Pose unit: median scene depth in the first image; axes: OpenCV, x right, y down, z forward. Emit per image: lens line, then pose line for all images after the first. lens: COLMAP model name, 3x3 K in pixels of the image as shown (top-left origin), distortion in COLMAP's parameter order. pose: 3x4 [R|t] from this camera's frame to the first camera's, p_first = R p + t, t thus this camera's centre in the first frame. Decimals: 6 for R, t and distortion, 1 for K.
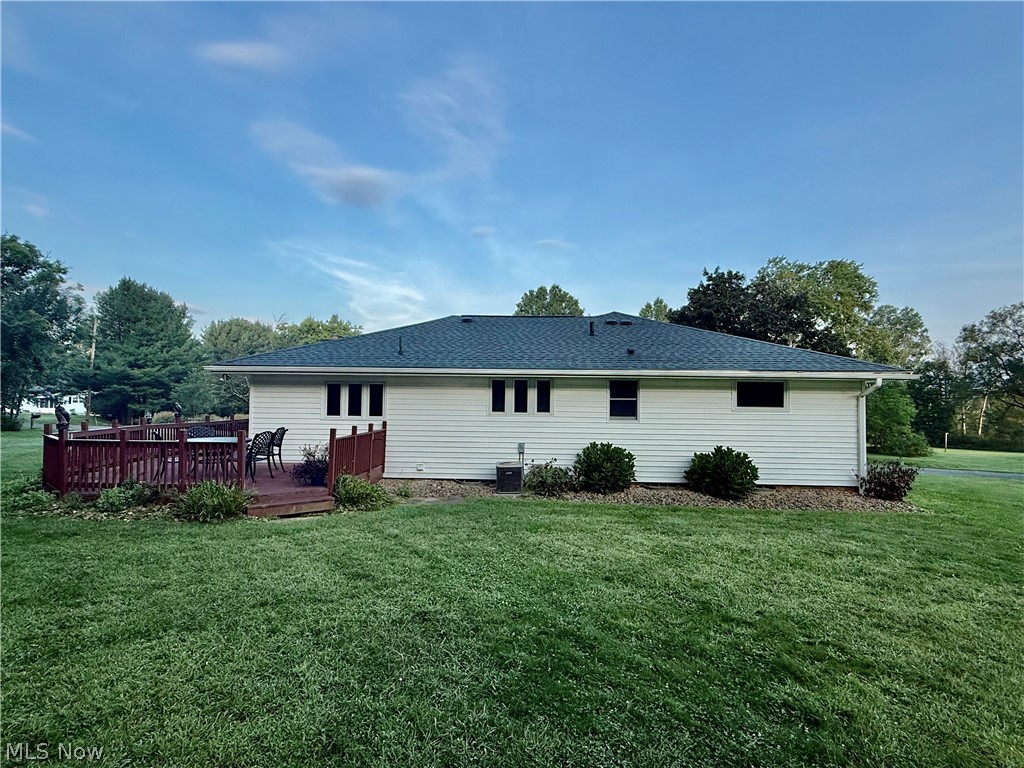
lens RADIAL K [[528.8, 0, 508.4], [0, 528.8, 386.9], [0, 0, 1]] dist [0.000703, 0.003691]
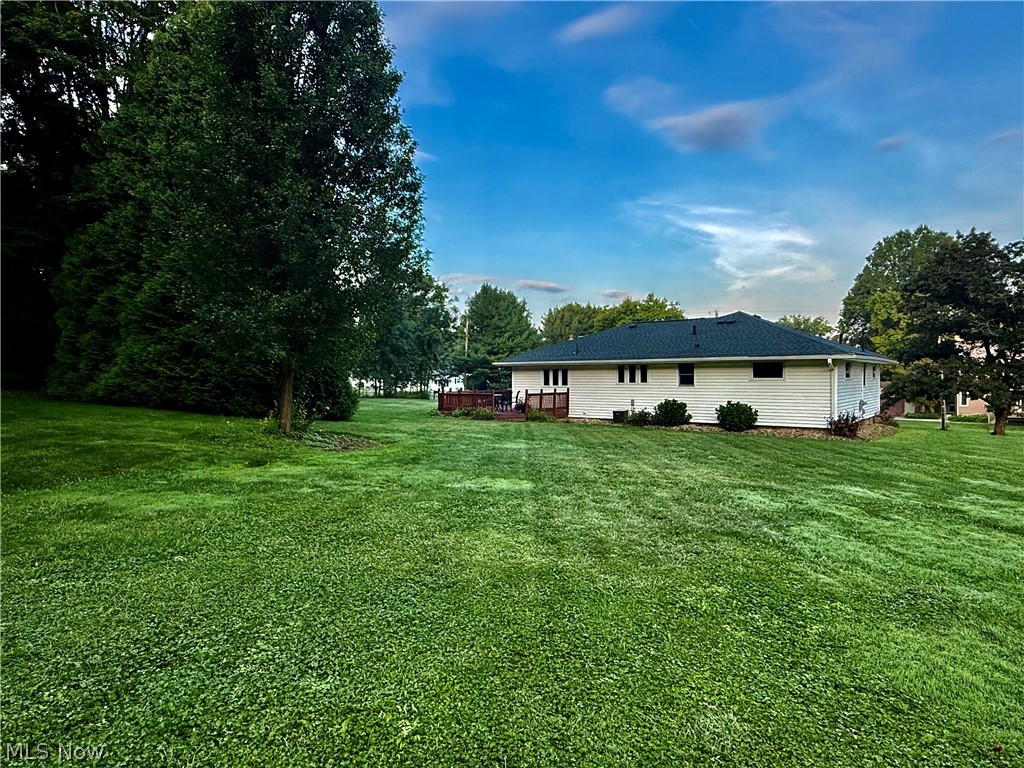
lens RADIAL K [[634.9, 0, 512.6], [0, 634.9, 383.6], [0, 0, 1]] dist [-0.009267, 0.000282]
pose [[0.819686, -0.009847, -0.572728, 0.286286], [0.030661, 0.999173, 0.026703, -0.006367], [0.571991, -0.039448, 0.819311, -0.313576]]
